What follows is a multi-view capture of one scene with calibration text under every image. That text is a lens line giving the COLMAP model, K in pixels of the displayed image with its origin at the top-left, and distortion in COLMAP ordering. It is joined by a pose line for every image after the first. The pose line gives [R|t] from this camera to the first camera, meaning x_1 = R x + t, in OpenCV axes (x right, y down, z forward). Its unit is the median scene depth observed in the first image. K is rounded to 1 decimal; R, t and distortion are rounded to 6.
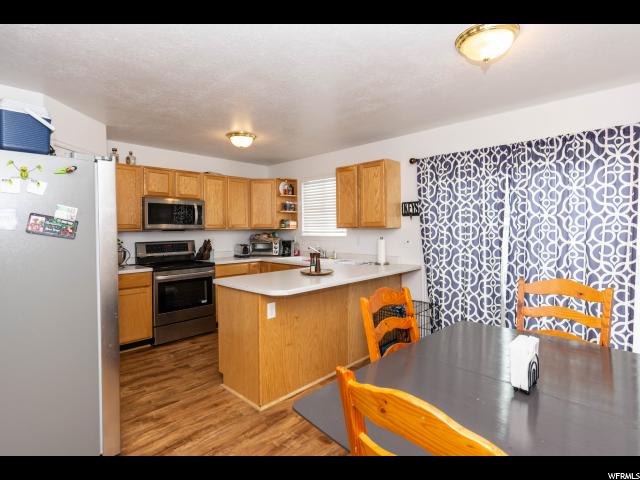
lens RADIAL K [[283.5, 0, 312.5], [0, 283.5, 231.2], [0, 0, 1]] dist [-0.000612, -0.000094]
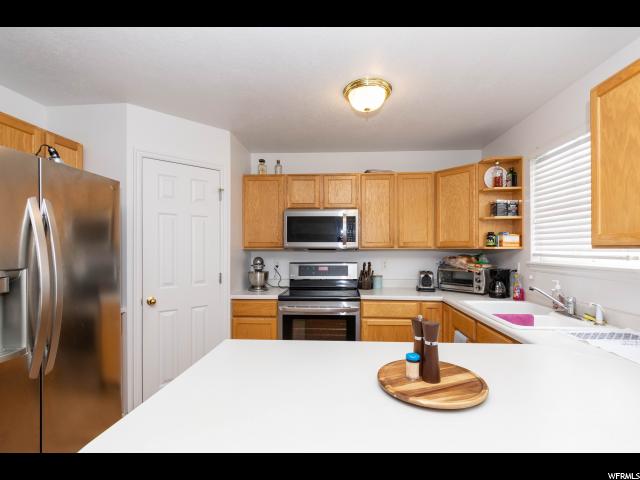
lens RADIAL K [[284.7, 0, 341.9], [0, 284.7, 247.8], [0, 0, 1]] dist [0.002013, -0.000201]
pose [[0.689910, 0.005377, -0.723875, 0.119990], [-0.011363, 0.999930, -0.003401, -0.005138], [0.723806, 0.010572, 0.689923, 0.451616]]
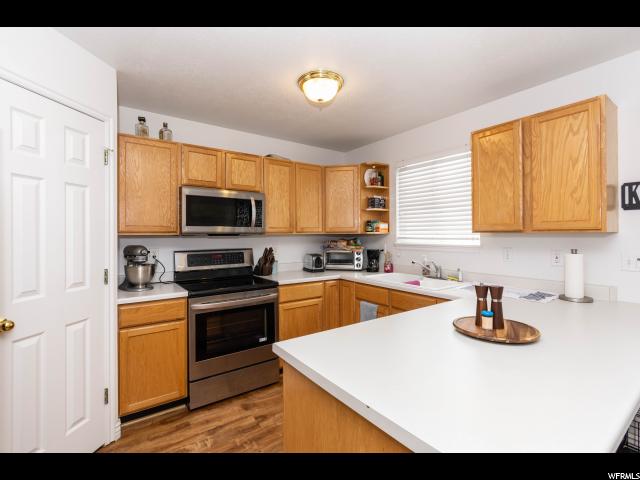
lens RADIAL K [[275.1, 0, 320.9], [0, 275.1, 233.3], [0, 0, 1]] dist [0.002577, 0.000087]
pose [[0.983898, 0.003423, -0.178695, -0.115928], [-0.005296, 0.999936, -0.010007, -0.001166], [0.178650, 0.010792, 0.983854, 0.336813]]
